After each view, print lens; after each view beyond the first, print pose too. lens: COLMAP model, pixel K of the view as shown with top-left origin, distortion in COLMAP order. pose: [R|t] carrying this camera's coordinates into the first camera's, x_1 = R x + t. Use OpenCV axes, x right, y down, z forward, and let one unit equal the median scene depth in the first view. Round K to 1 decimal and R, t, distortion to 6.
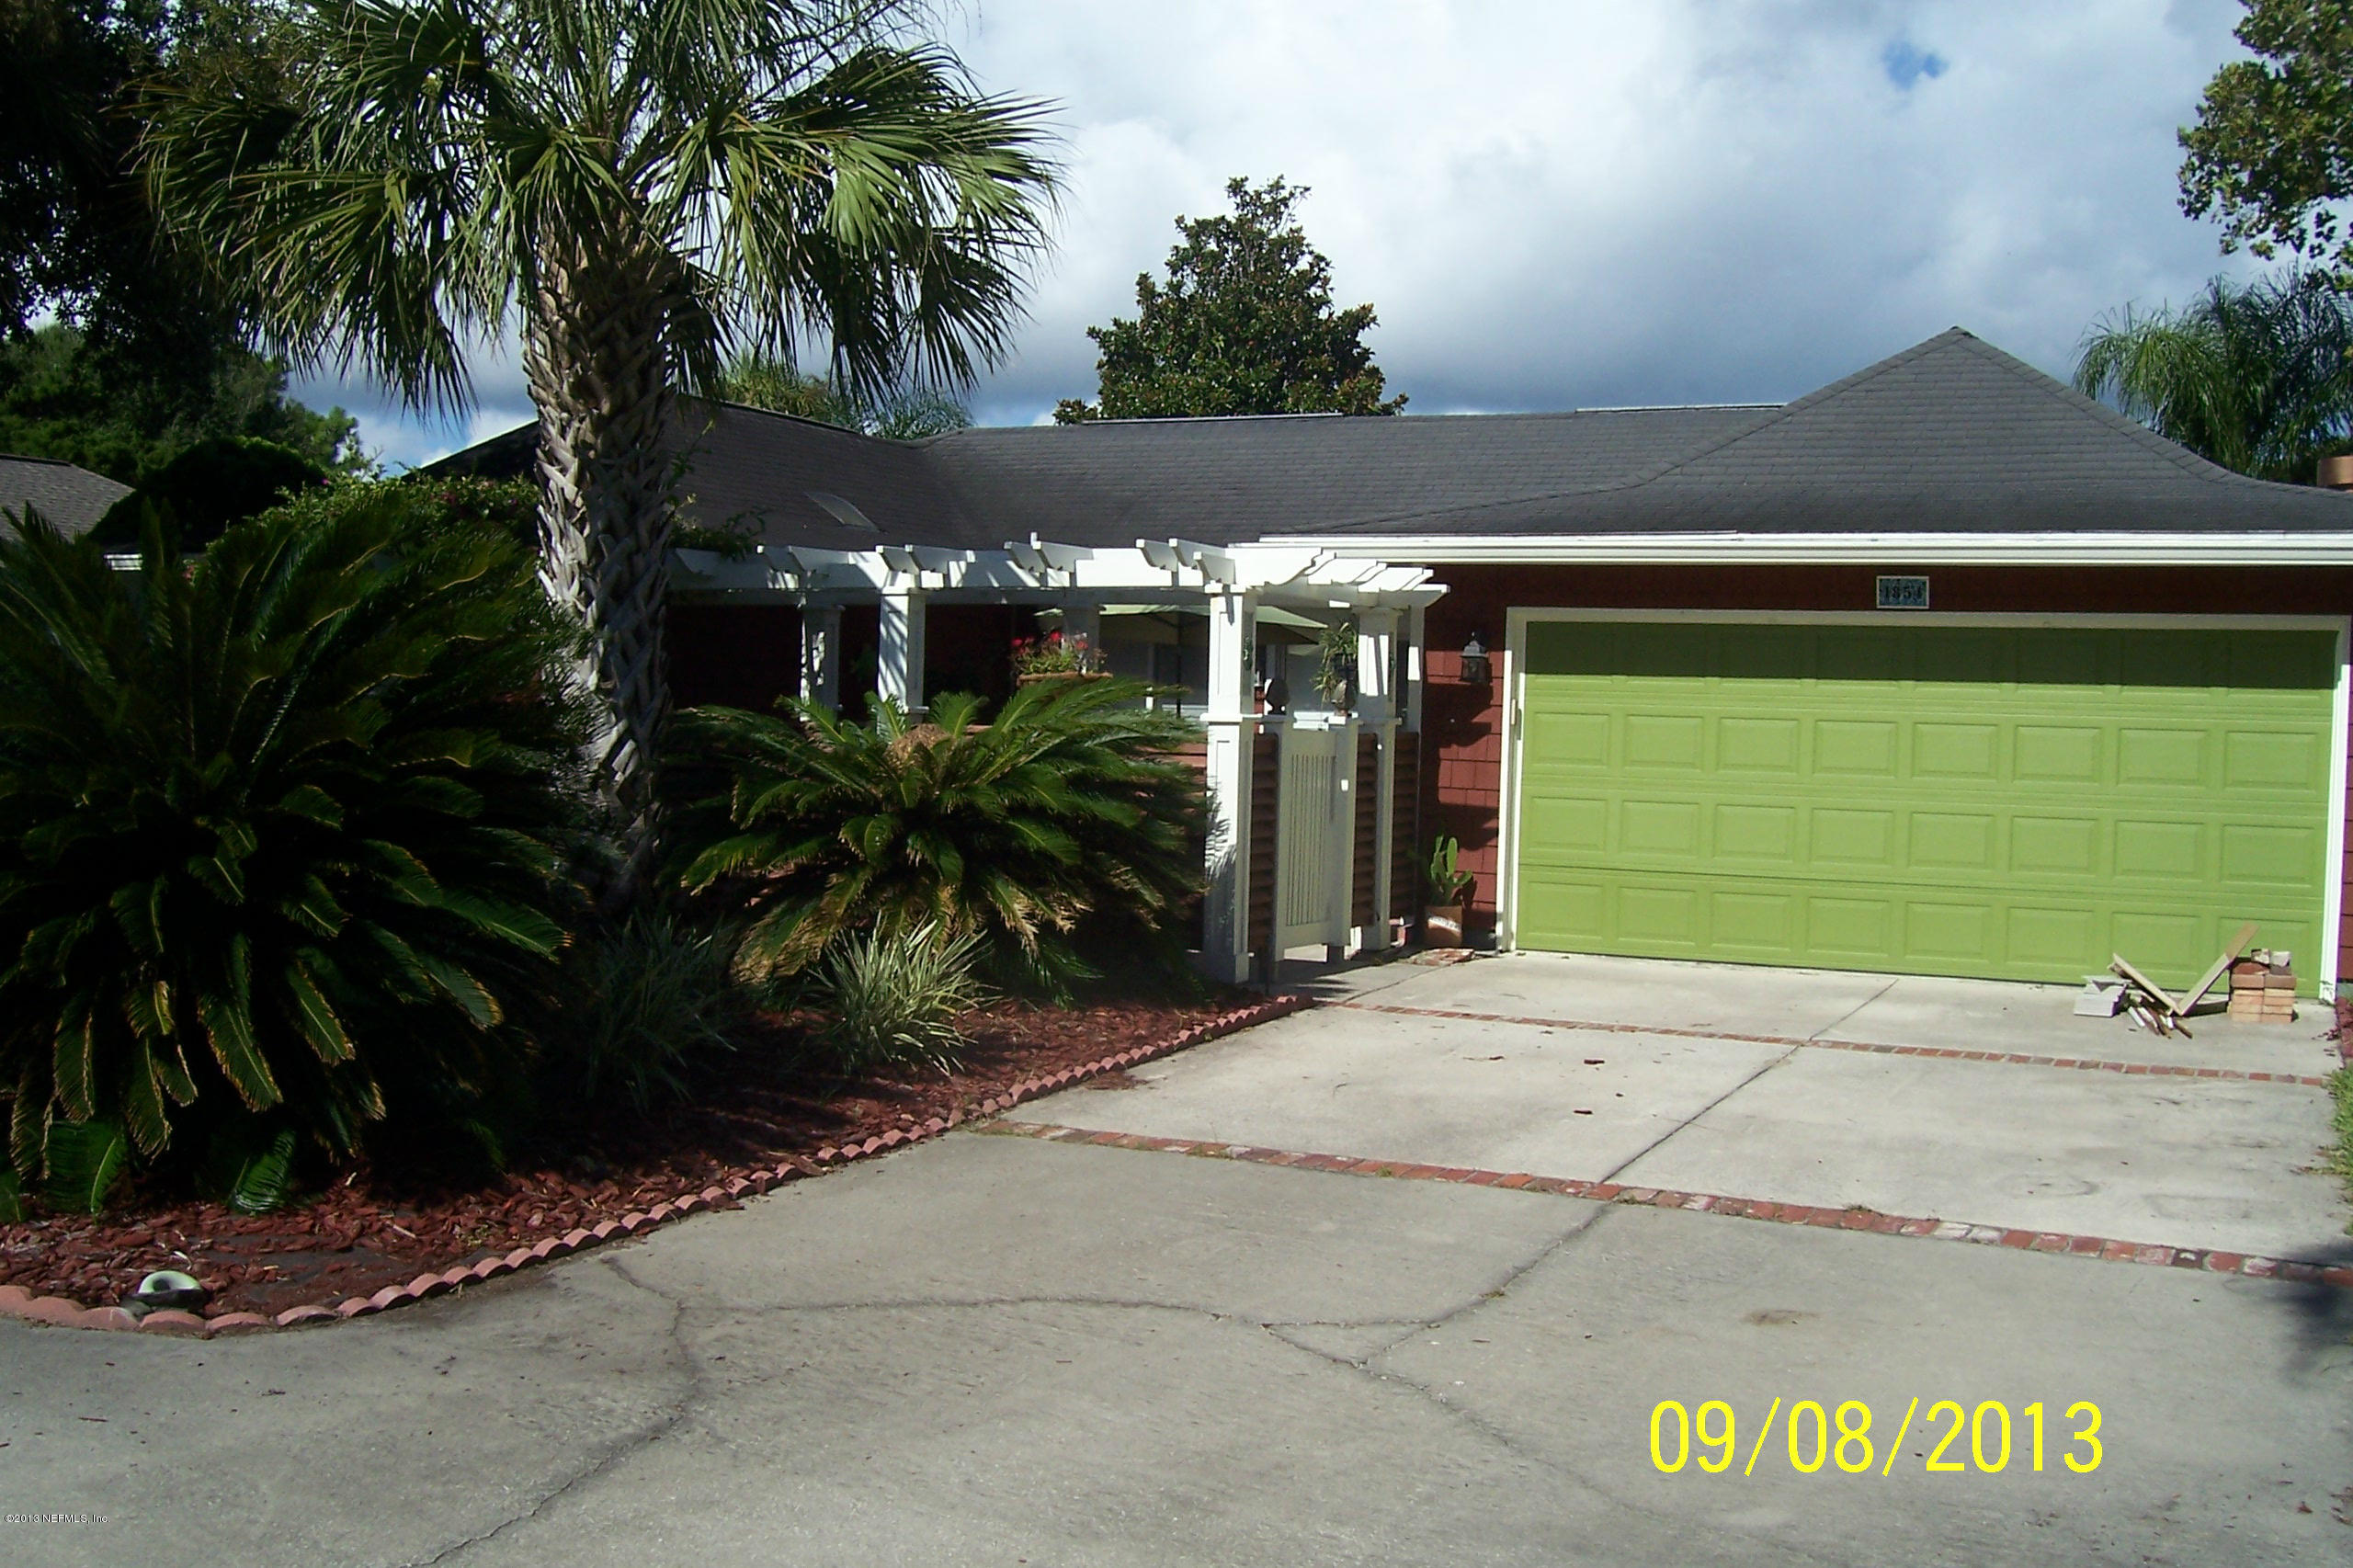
lens RADIAL K [[2388.1, 0, 1184.0], [0, 2388.1, 778.9], [0, 0, 1]] dist [-0.195989, 0.206177]
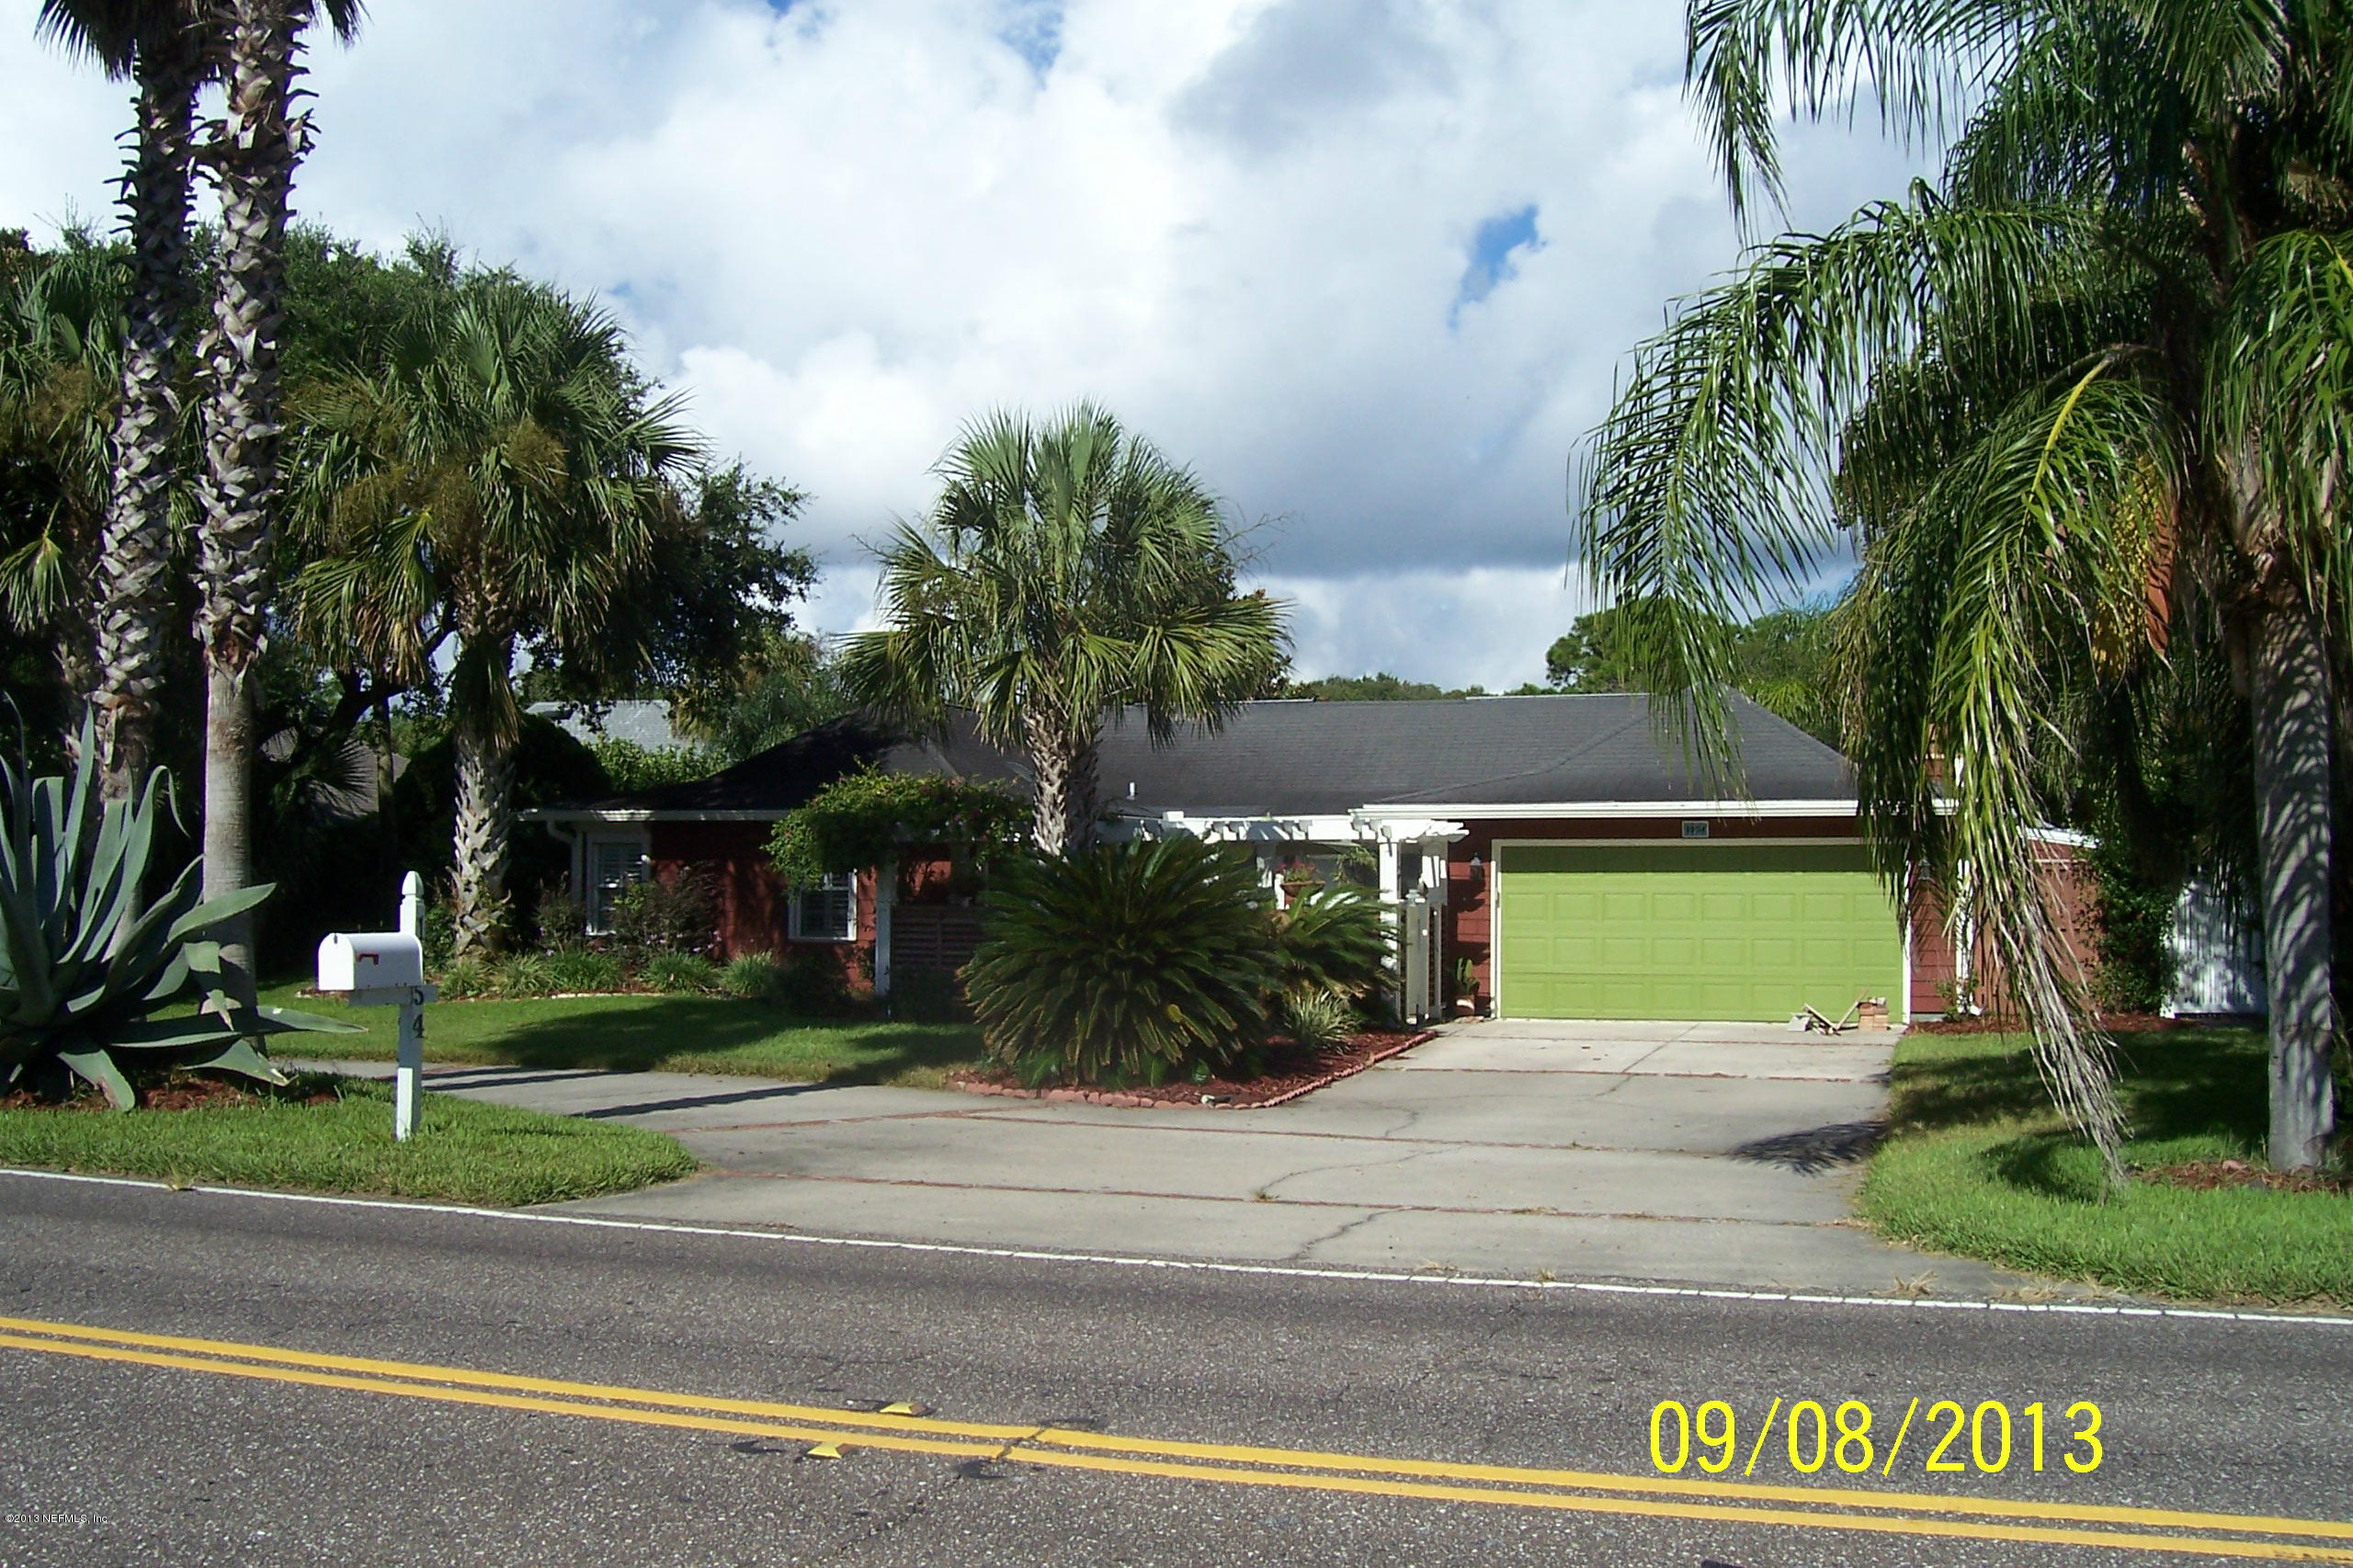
lens RADIAL K [[2388.1, 0, 1184.0], [0, 2388.1, 778.9], [0, 0, 1]] dist [-0.195989, 0.206177]
pose [[0.991885, -0.016701, 0.126039, -0.372321], [0.025158, 0.997515, -0.065805, 0.000184], [-0.124627, 0.068442, 0.989840, -0.931730]]
